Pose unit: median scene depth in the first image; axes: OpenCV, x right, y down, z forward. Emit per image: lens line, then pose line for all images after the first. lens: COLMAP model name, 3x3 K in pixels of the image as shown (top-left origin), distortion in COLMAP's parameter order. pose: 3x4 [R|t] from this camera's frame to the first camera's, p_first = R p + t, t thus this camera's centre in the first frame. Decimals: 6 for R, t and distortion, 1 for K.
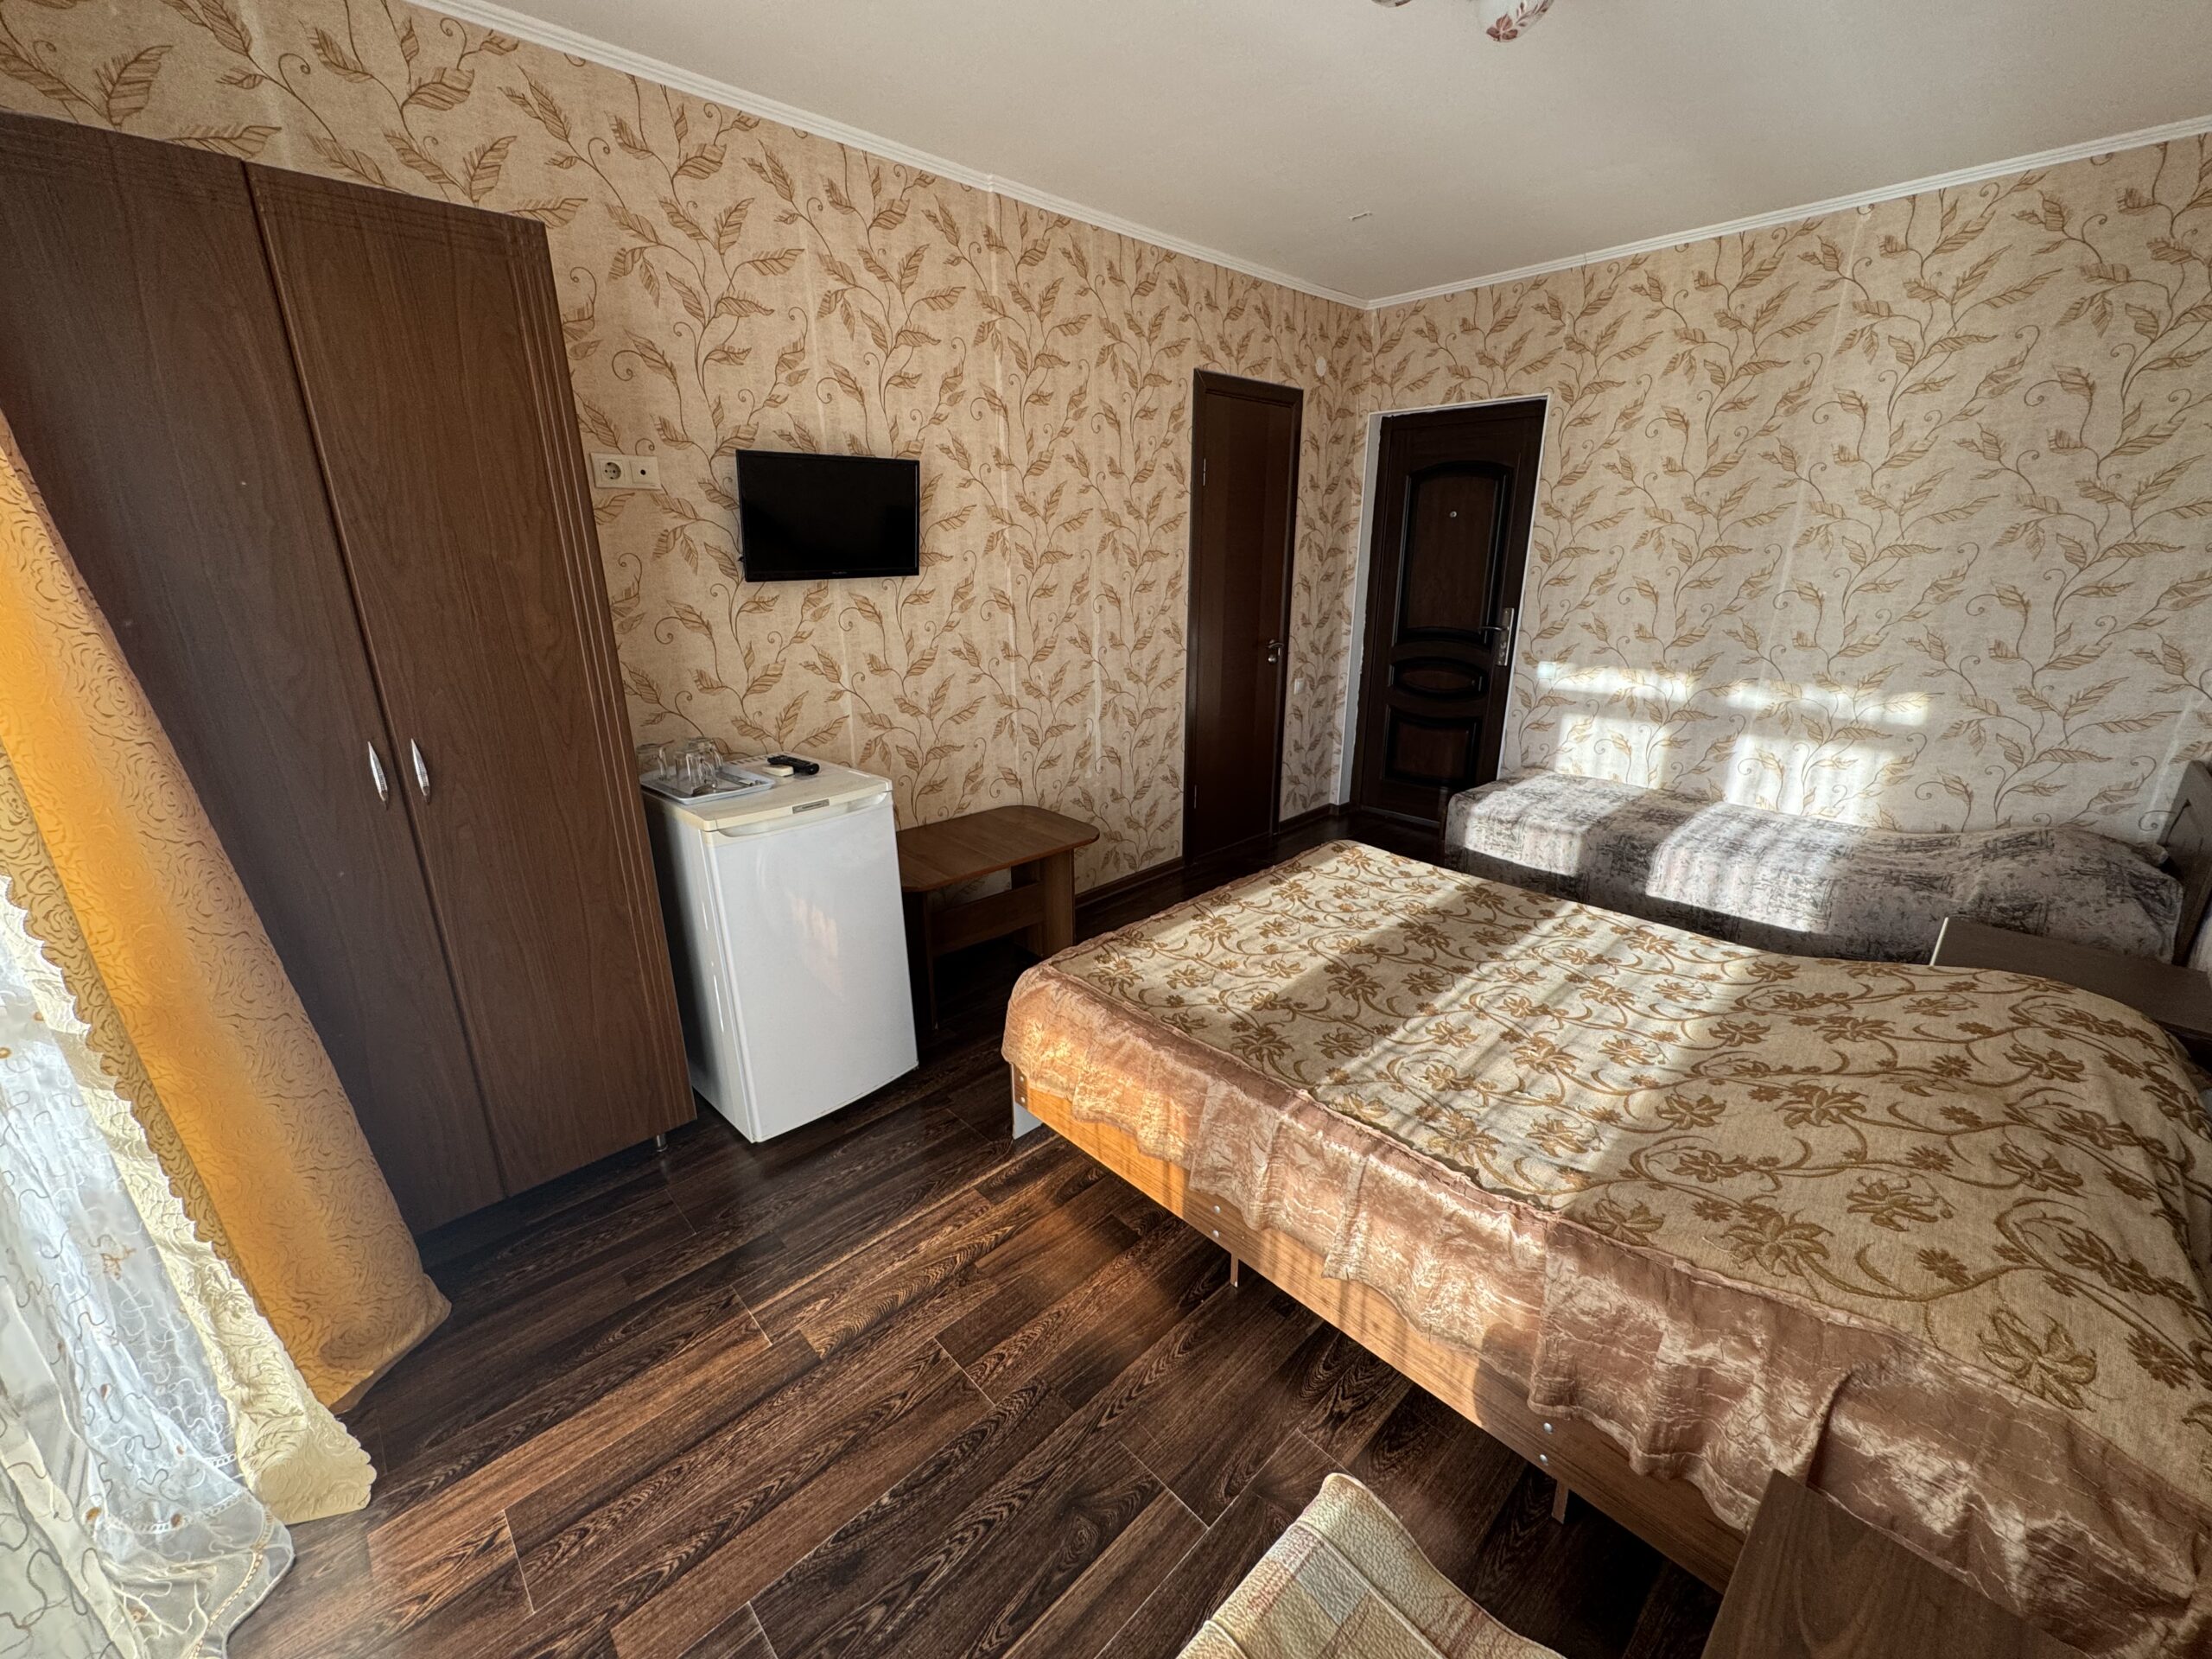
lens RADIAL K [[883.7, 0, 1107.2], [0, 883.7, 837.2], [0, 0, 1]] dist [-0.001213, -0.000275]
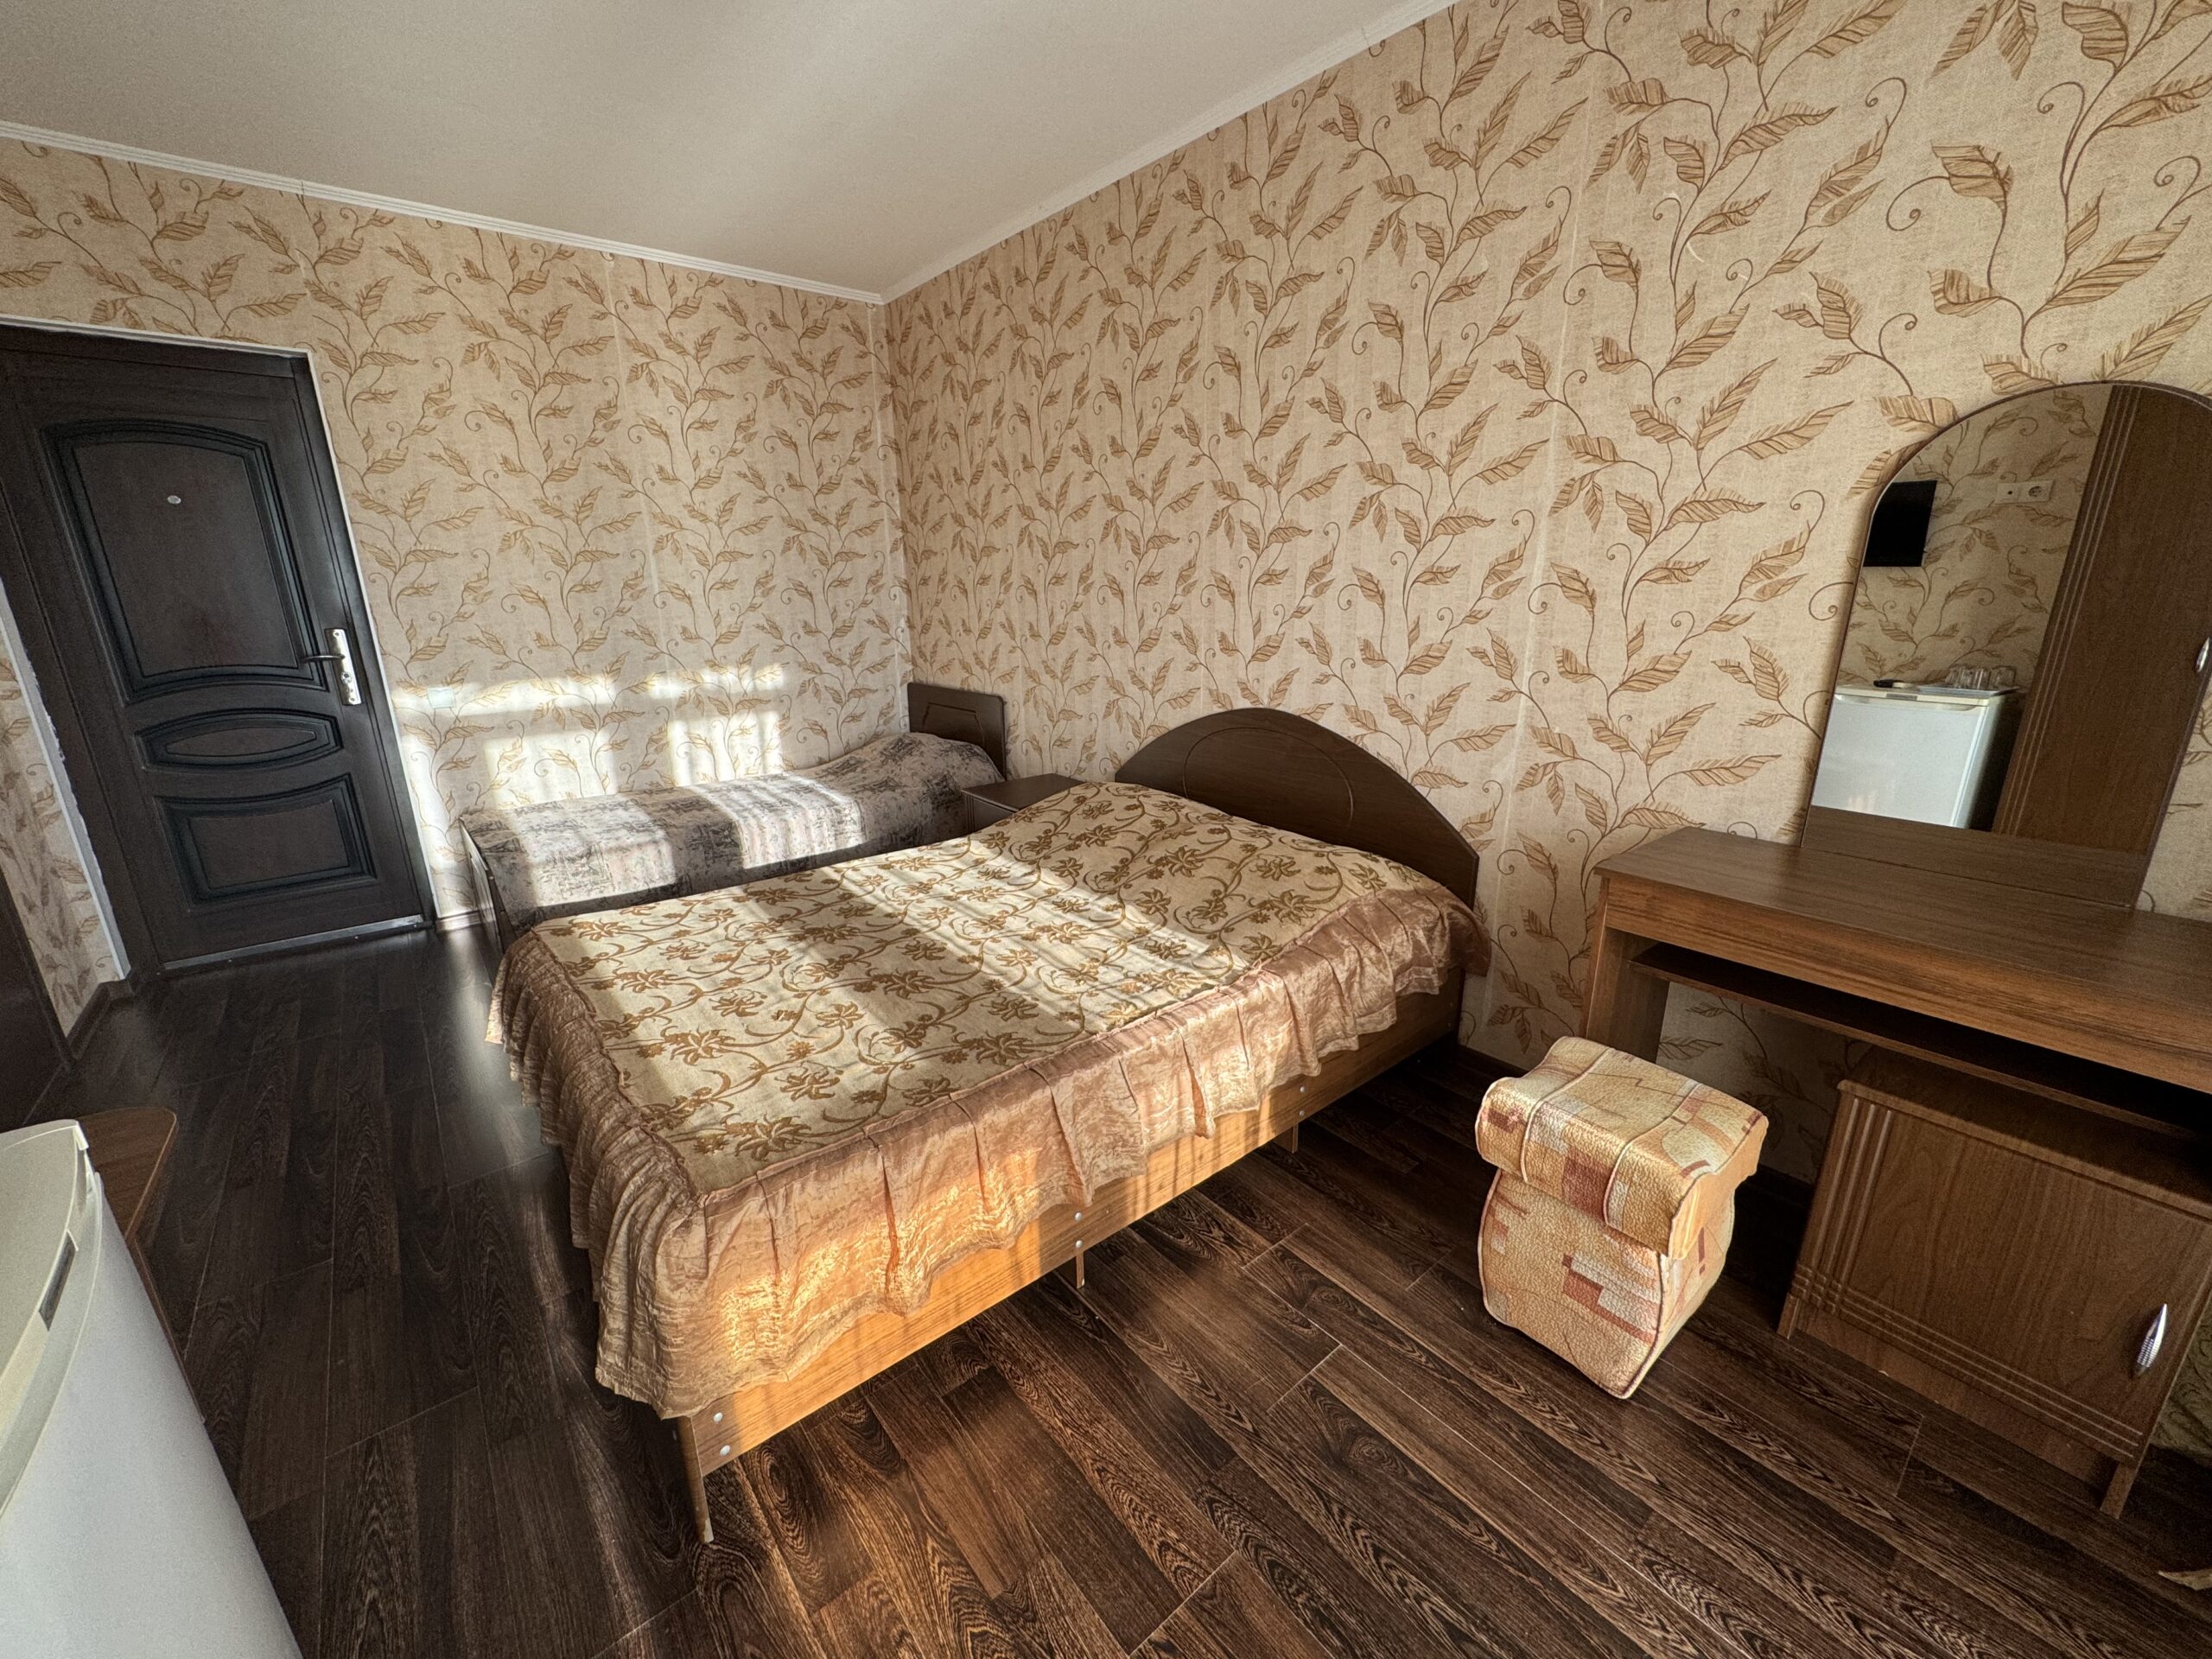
lens RADIAL K [[883.7, 0, 1107.4], [0, 883.7, 830.9], [0, 0, 1]] dist [-0.001213, -0.000275]
pose [[0.072870, -0.269139, 0.960341, -0.472677], [0.321288, 0.917904, 0.232867, -0.108455], [-0.944174, 0.291577, 0.153358, 0.526956]]
